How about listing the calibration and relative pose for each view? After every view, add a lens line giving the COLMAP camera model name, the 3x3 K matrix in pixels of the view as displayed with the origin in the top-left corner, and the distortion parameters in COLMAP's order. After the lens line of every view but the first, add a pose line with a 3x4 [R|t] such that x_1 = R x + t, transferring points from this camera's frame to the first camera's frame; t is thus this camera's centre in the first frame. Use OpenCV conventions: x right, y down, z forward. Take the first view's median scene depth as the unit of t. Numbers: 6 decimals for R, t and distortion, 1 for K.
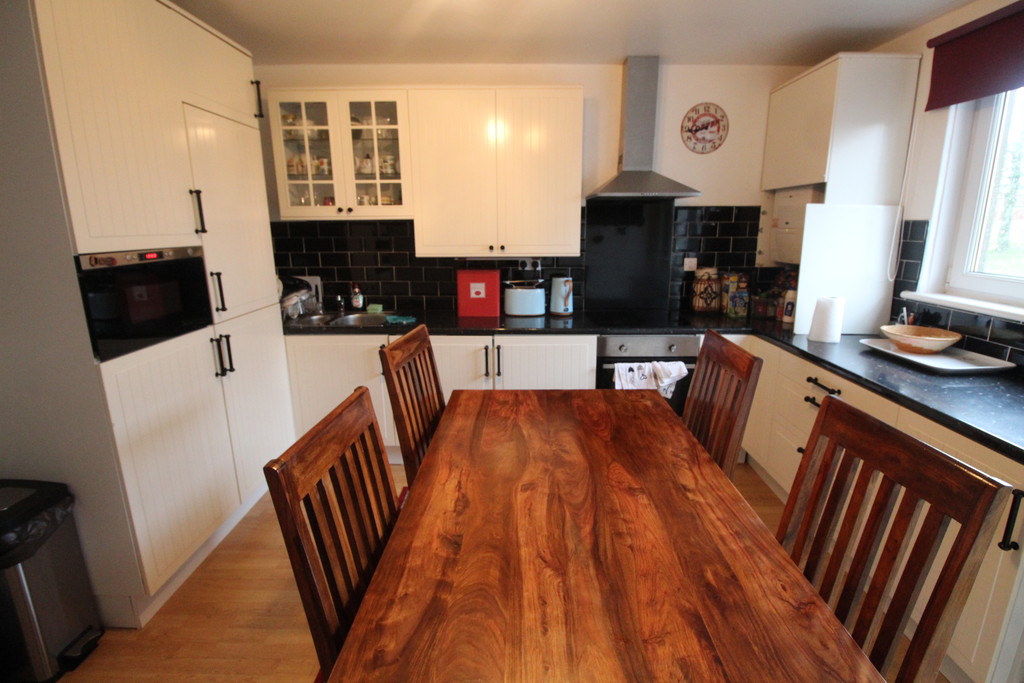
lens RADIAL K [[473.2, 0, 518.7], [0, 473.2, 334.8], [0, 0, 1]] dist [-0.001403, -0.012243]
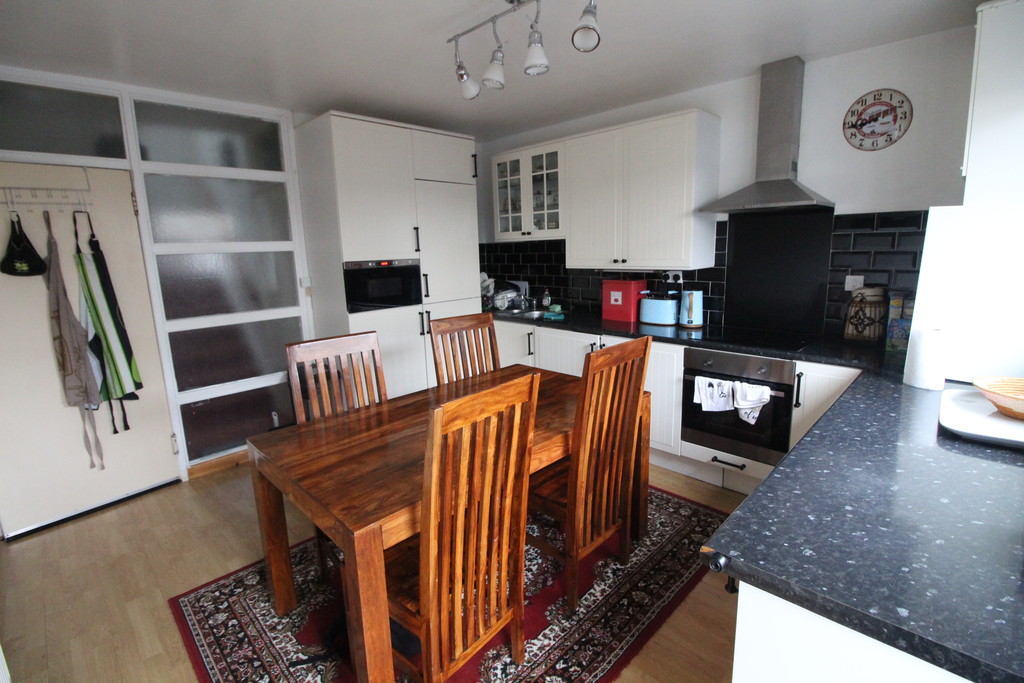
lens RADIAL K [[473.2, 0, 518.7], [0, 473.2, 334.8], [0, 0, 1]] dist [-0.001403, -0.012243]
pose [[0.713125, 0.112770, -0.691907, 0.587961], [-0.134135, 0.990691, 0.023218, 0.000973], [0.688084, 0.076252, 0.721613, 0.003882]]
